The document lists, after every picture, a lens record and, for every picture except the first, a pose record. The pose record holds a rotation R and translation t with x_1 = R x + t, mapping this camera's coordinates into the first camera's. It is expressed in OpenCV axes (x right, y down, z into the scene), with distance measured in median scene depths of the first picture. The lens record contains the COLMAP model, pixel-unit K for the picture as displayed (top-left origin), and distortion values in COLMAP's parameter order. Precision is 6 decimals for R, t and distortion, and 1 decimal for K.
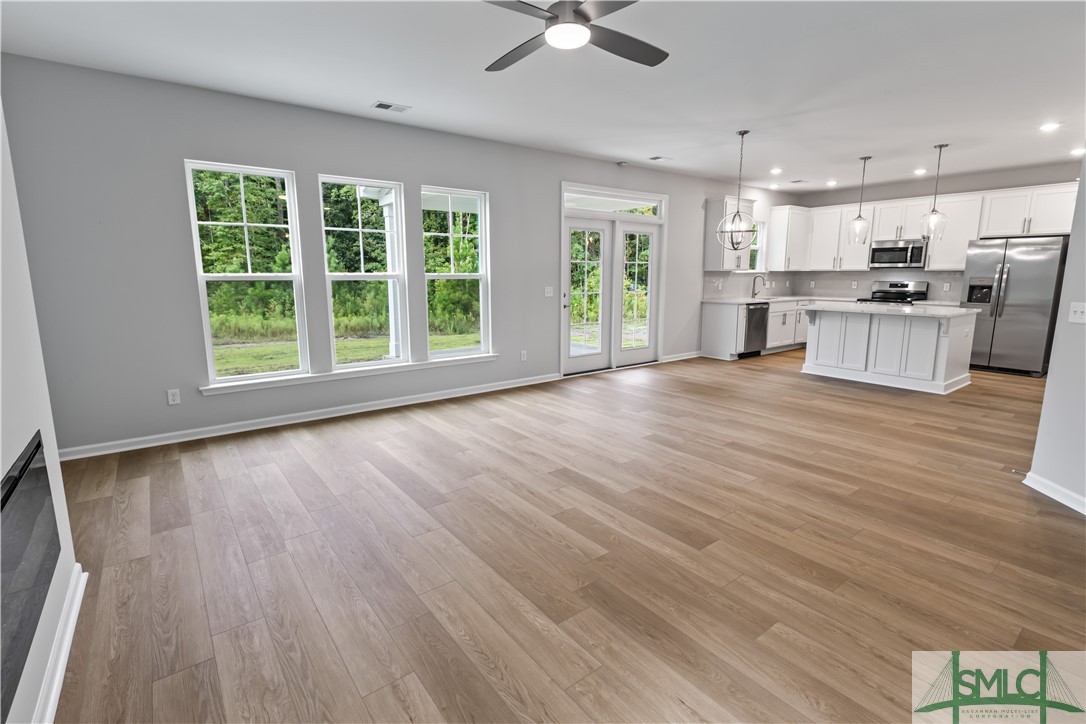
lens RADIAL K [[493.3, 0, 544.1], [0, 493.3, 348.1], [0, 0, 1]] dist [0.004728, 0.000271]
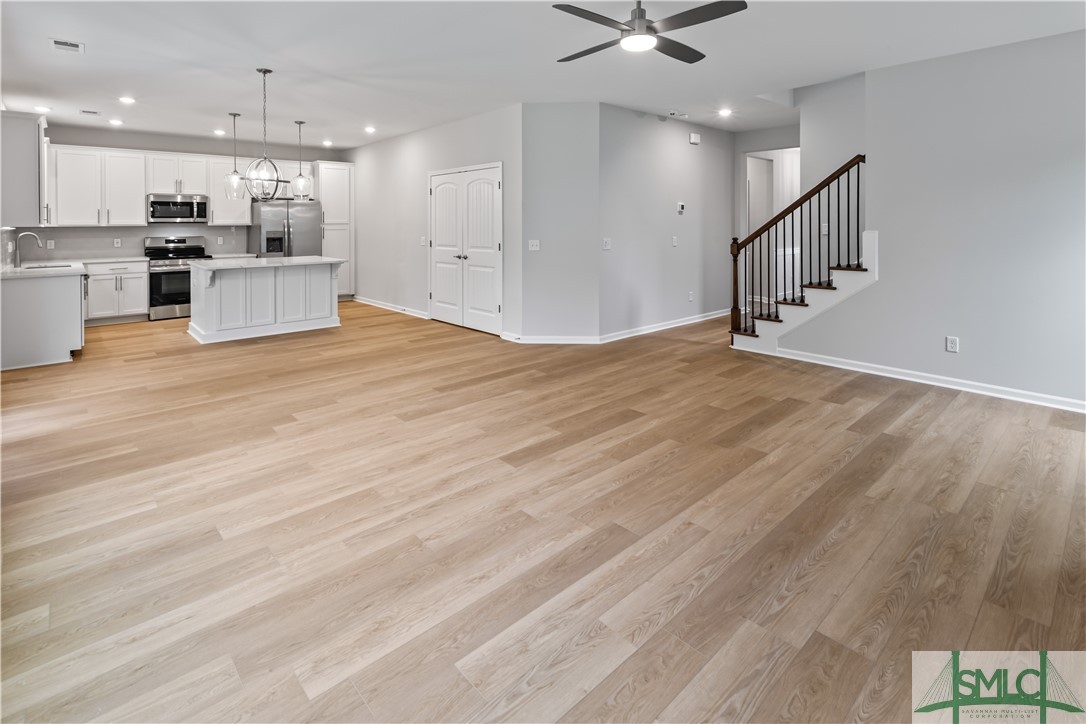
lens RADIAL K [[534.4, 0, 532.3], [0, 534.4, 224.4], [0, 0, 1]] dist [0.001769, 0.000668]
pose [[-0.064272, -0.001209, 0.997932, -0.564736], [0.159330, 0.987159, 0.011457, -0.097519], [-0.985131, 0.159737, -0.063254, 0.616861]]
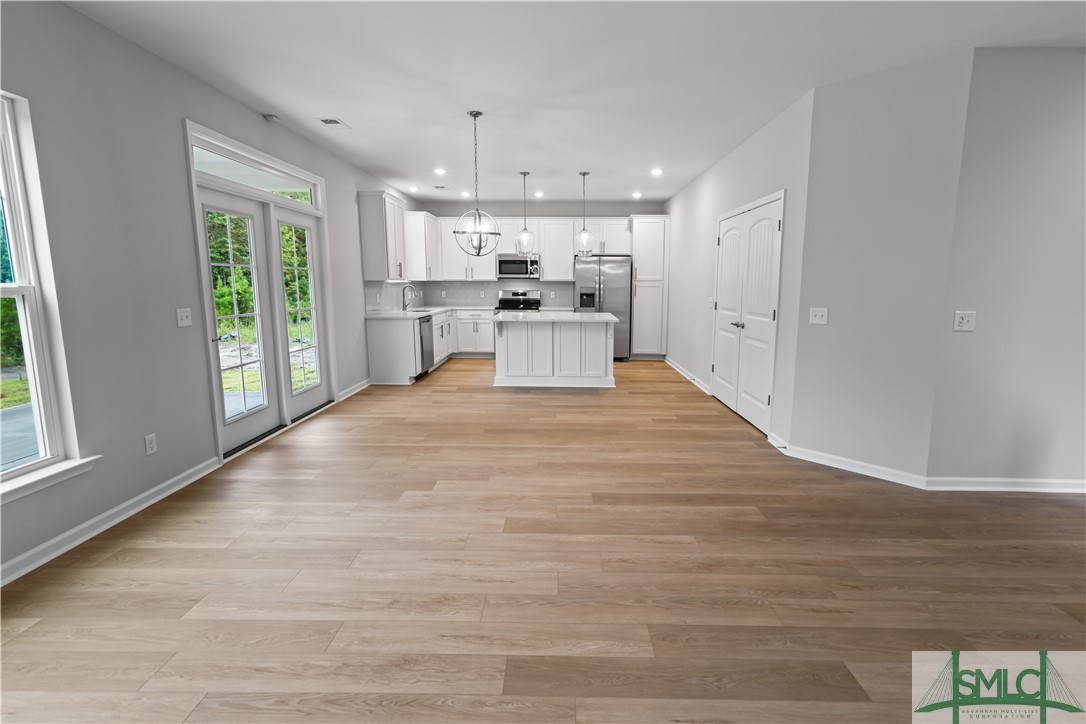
lens RADIAL K [[493.3, 0, 544.1], [0, 493.3, 348.1], [0, 0, 1]] dist [0.004728, 0.000271]
pose [[0.627681, -0.100904, 0.771903, -0.198857], [0.114423, 0.992753, 0.036729, -0.063888], [-0.770015, 0.065270, 0.634678, 0.407025]]
